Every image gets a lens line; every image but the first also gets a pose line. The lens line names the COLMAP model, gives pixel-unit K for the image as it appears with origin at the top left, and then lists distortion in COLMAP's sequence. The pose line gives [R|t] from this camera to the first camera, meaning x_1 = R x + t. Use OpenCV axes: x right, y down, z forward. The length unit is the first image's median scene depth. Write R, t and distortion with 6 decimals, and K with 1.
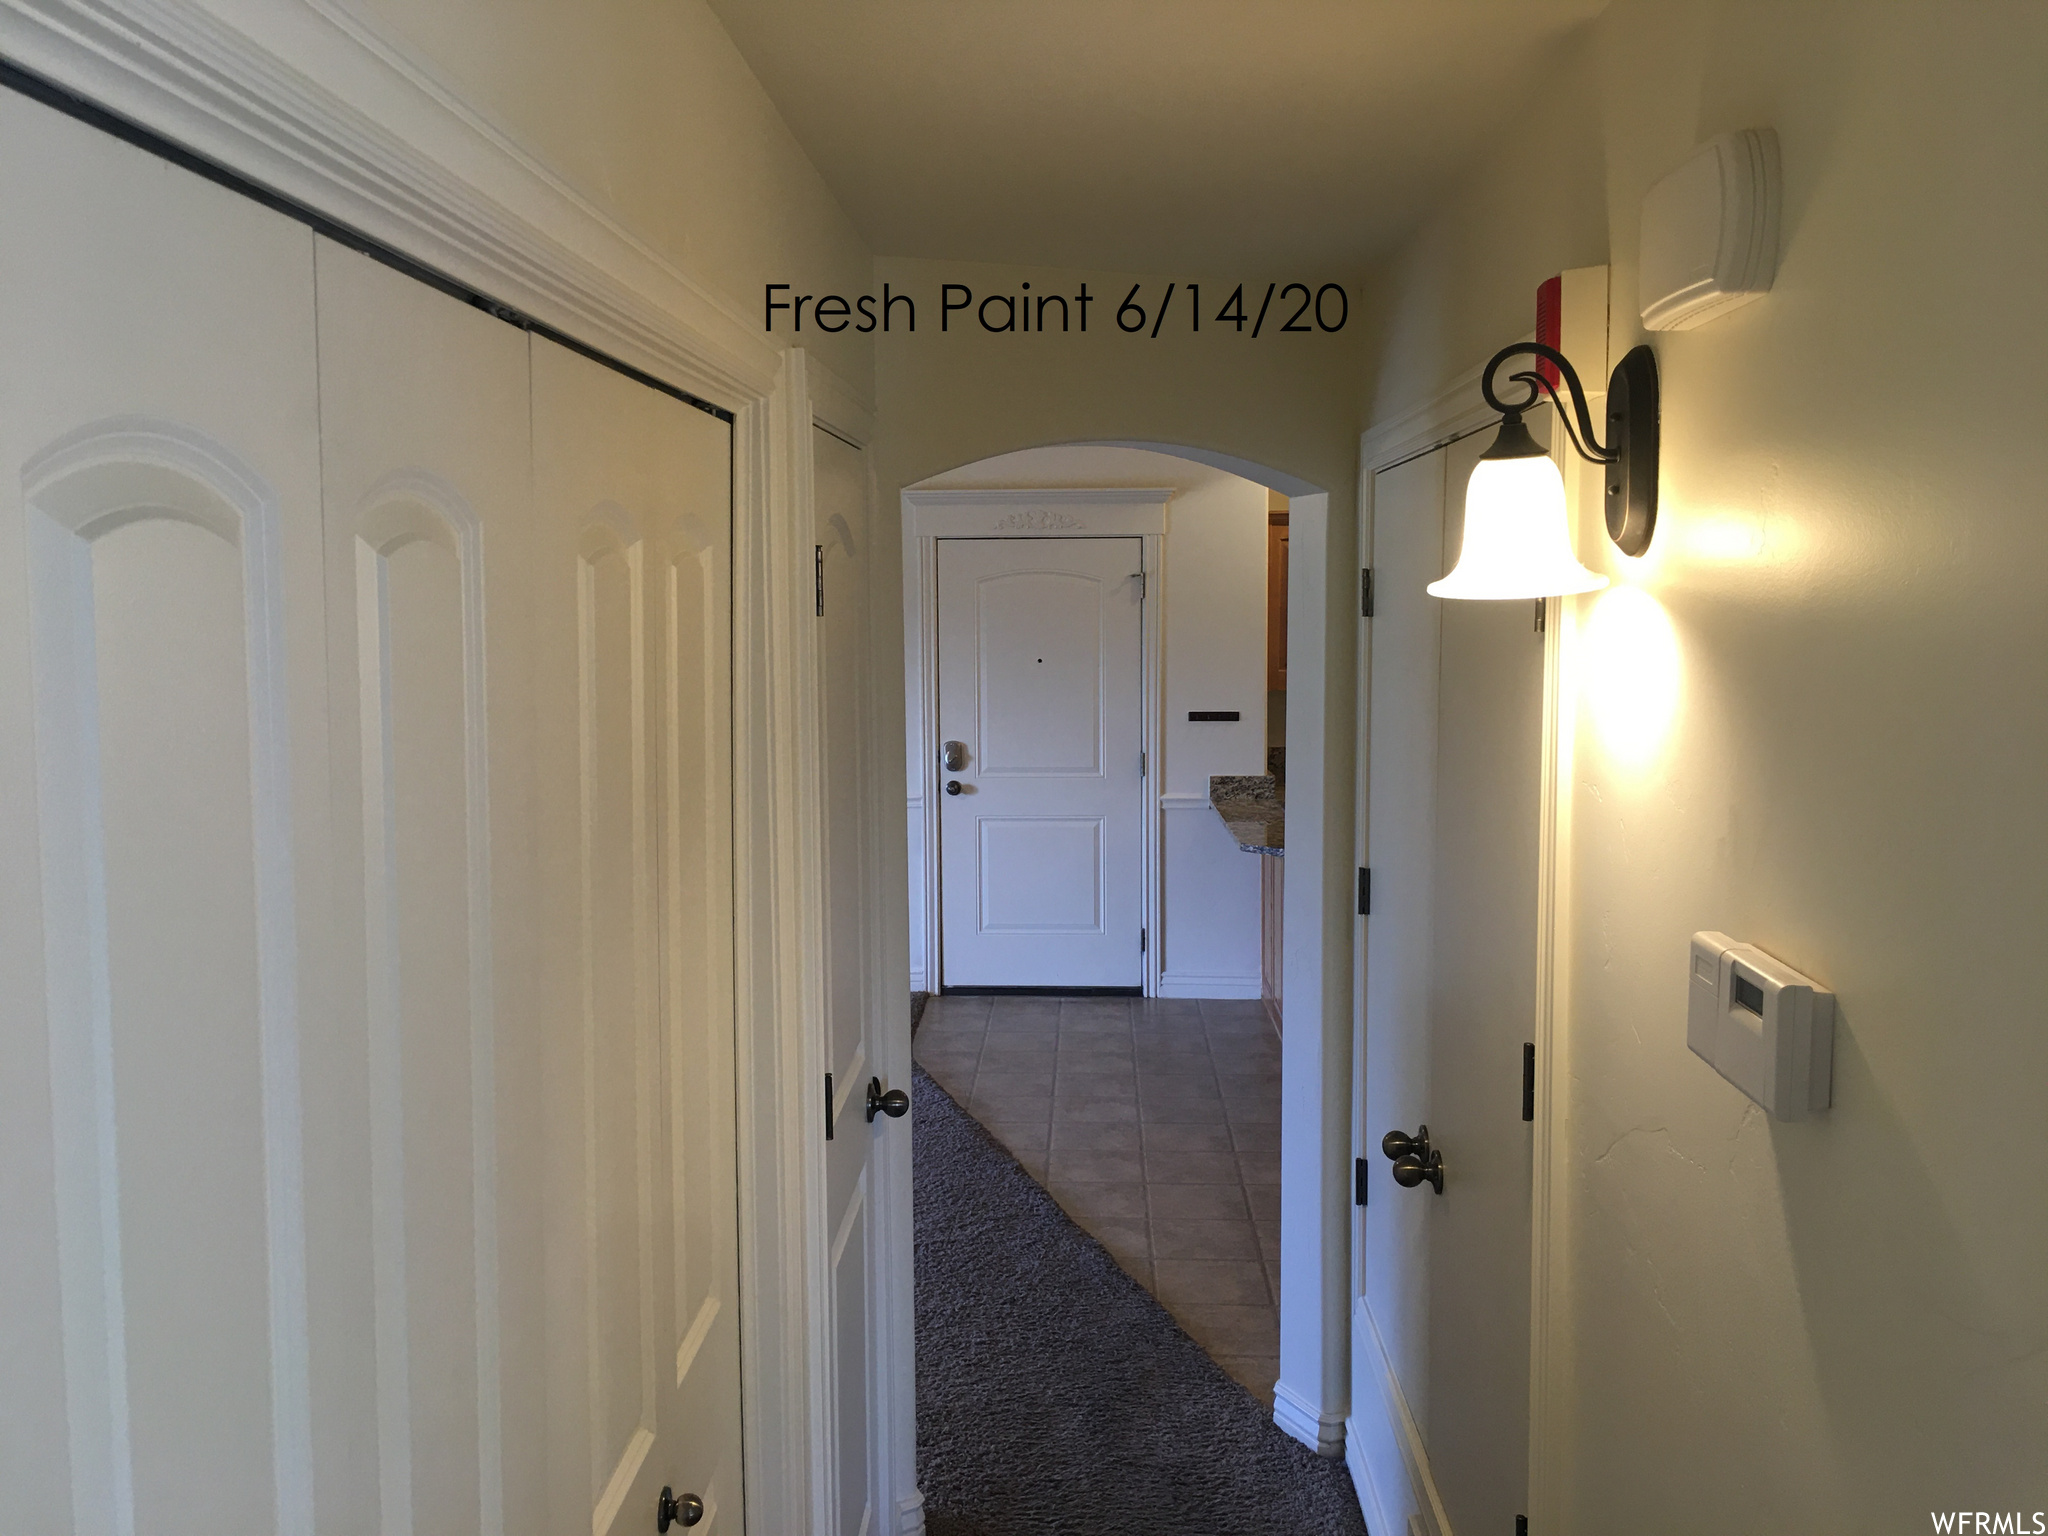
lens RADIAL K [[1750.5, 0, 1020.6], [0, 1750.5, 756.5], [0, 0, 1]] dist [0.089060, -0.119328]
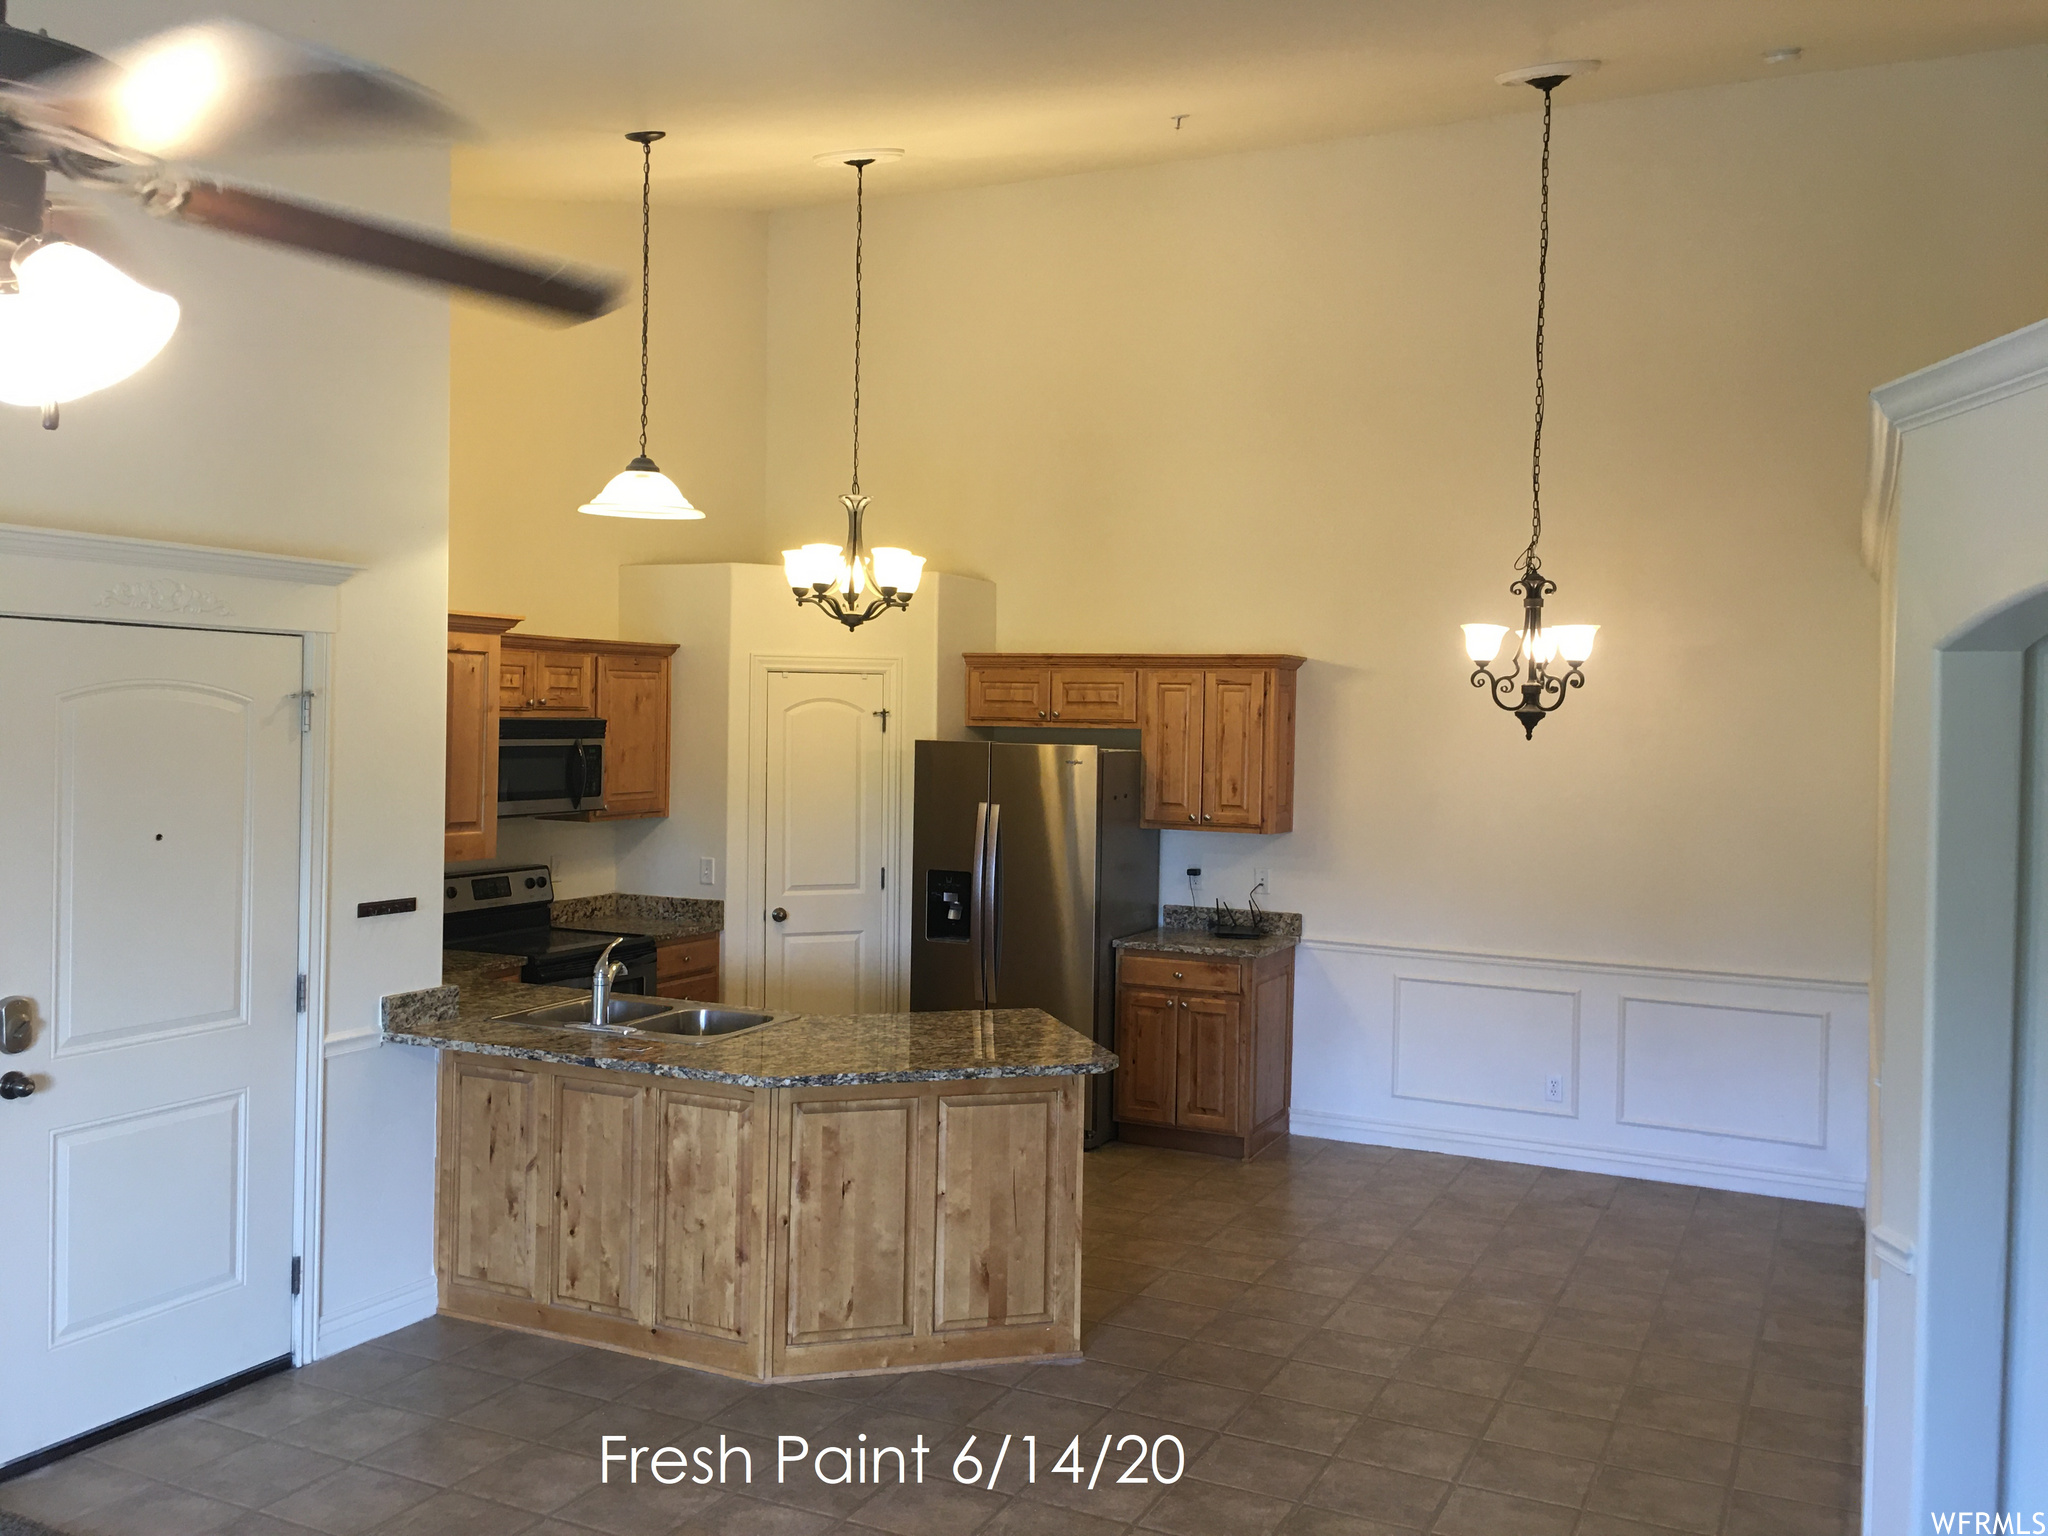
lens RADIAL K [[1750.5, 0, 1006.4], [0, 1750.5, 752.3], [0, 0, 1]] dist [0.089060, -0.119328]
pose [[0.388450, -0.002496, 0.921467, -0.418389], [0.065058, 0.997575, -0.024724, -0.049732], [-0.919170, 0.069553, 0.387670, 0.513599]]
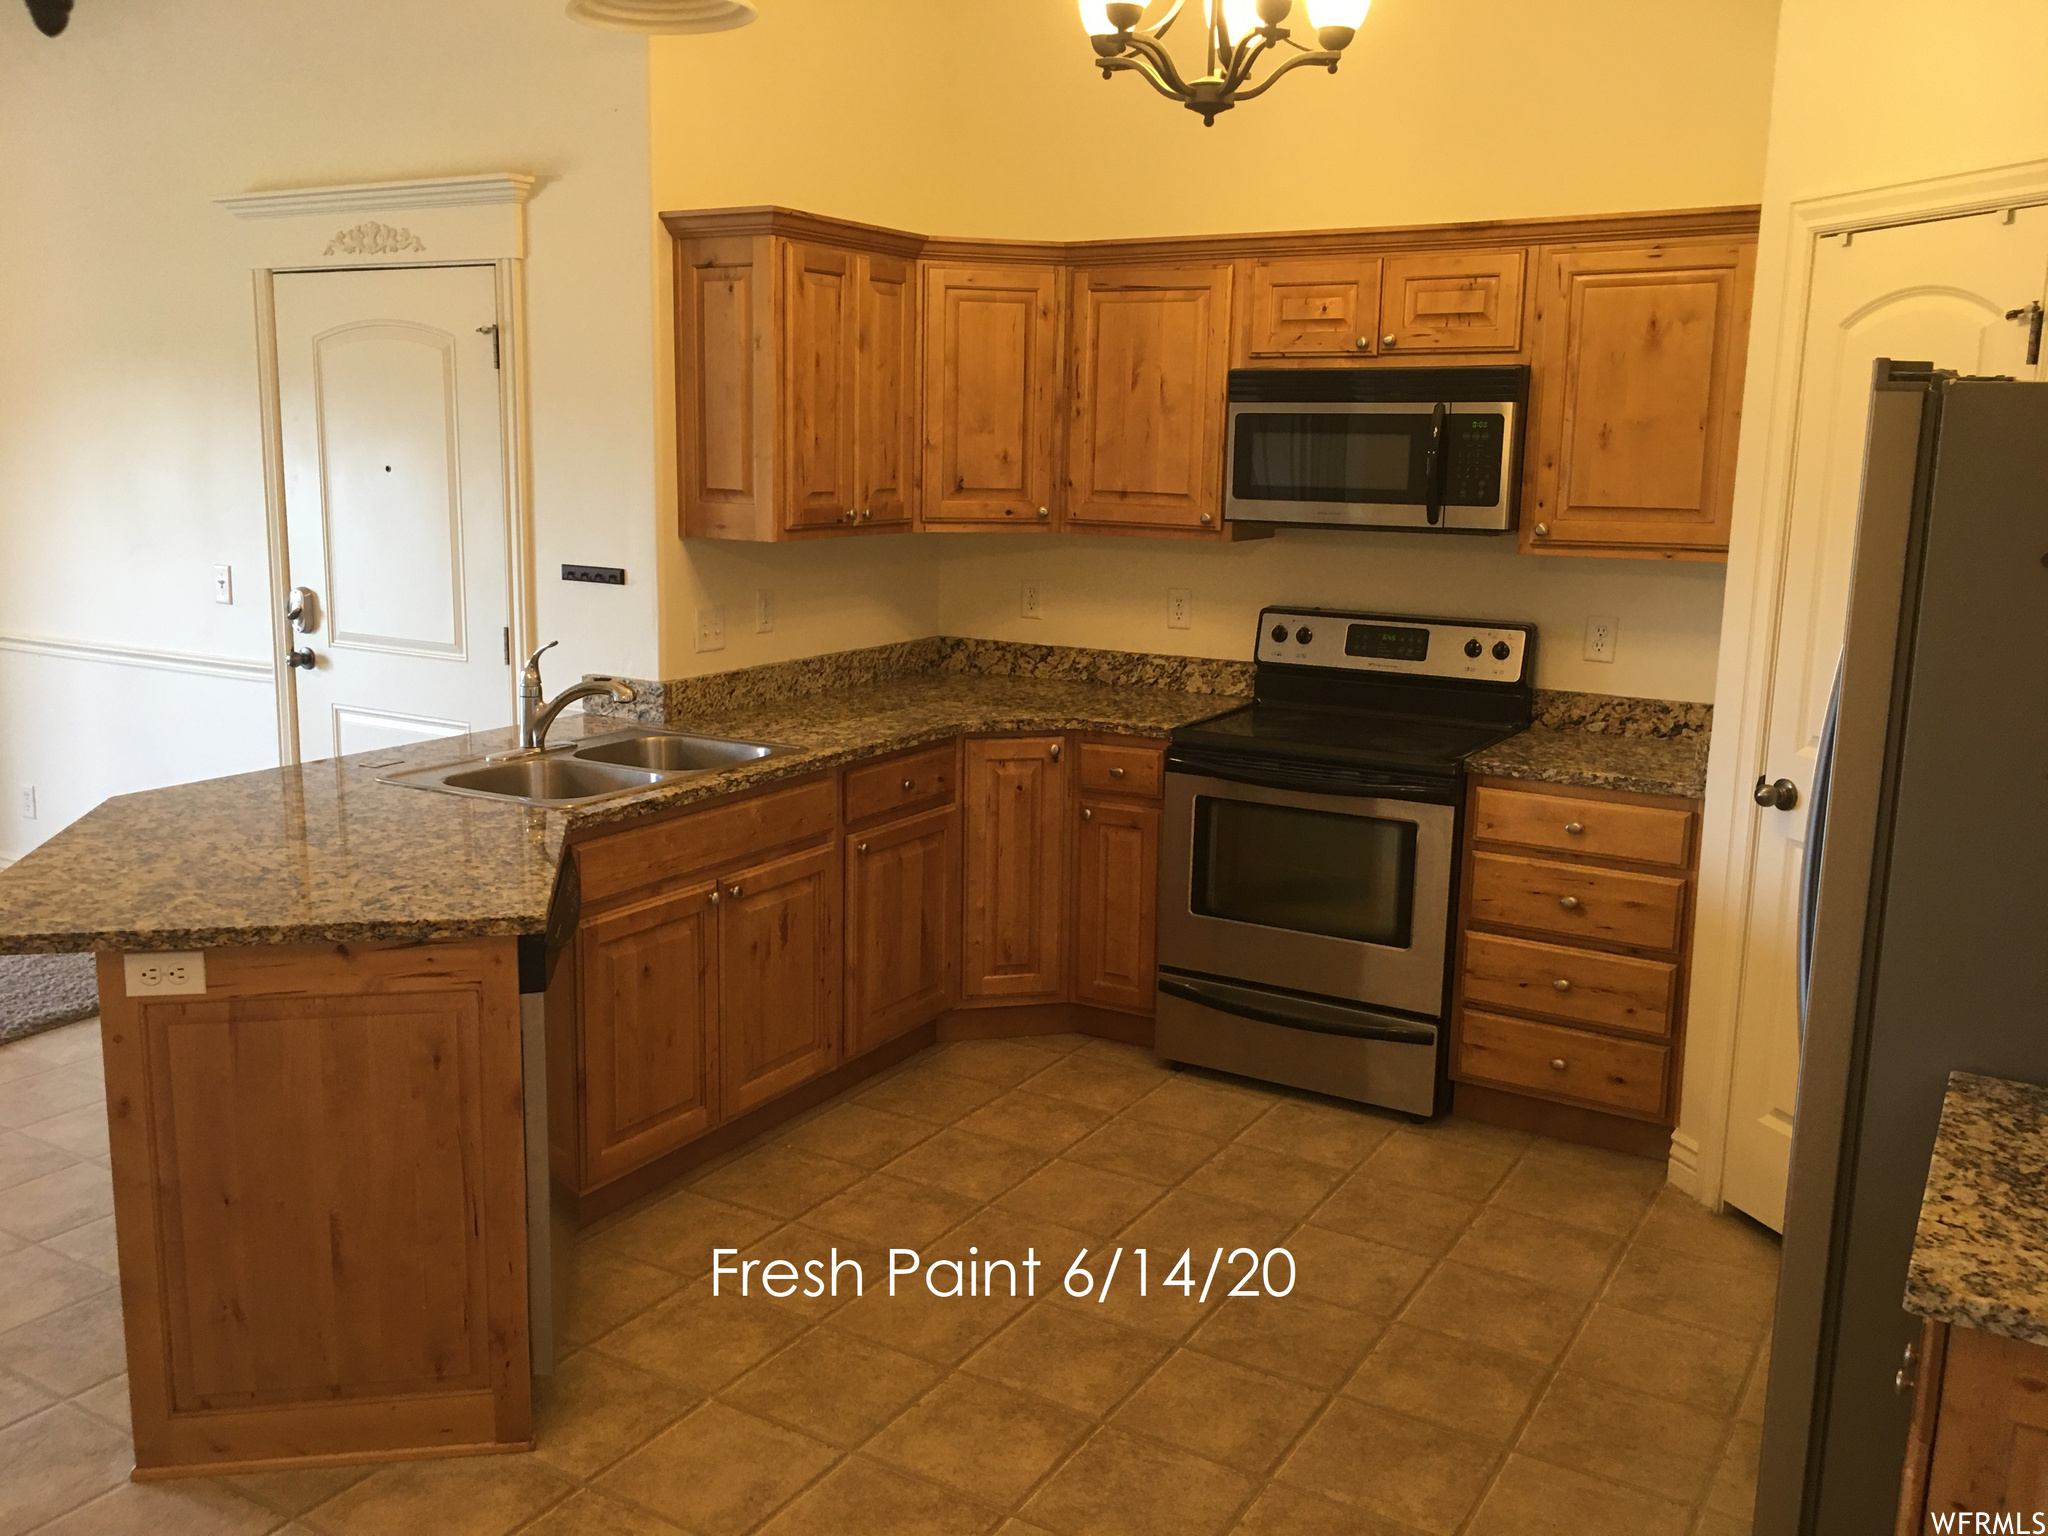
lens RADIAL K [[1750.5, 0, 1012.2], [0, 1750.5, 760.9], [0, 0, 1]] dist [0.089060, -0.119328]
pose [[0.879412, 0.110186, -0.463135, 0.515998], [-0.070258, 0.992232, 0.102658, -0.031239], [0.470849, -0.057740, 0.880322, 0.535485]]
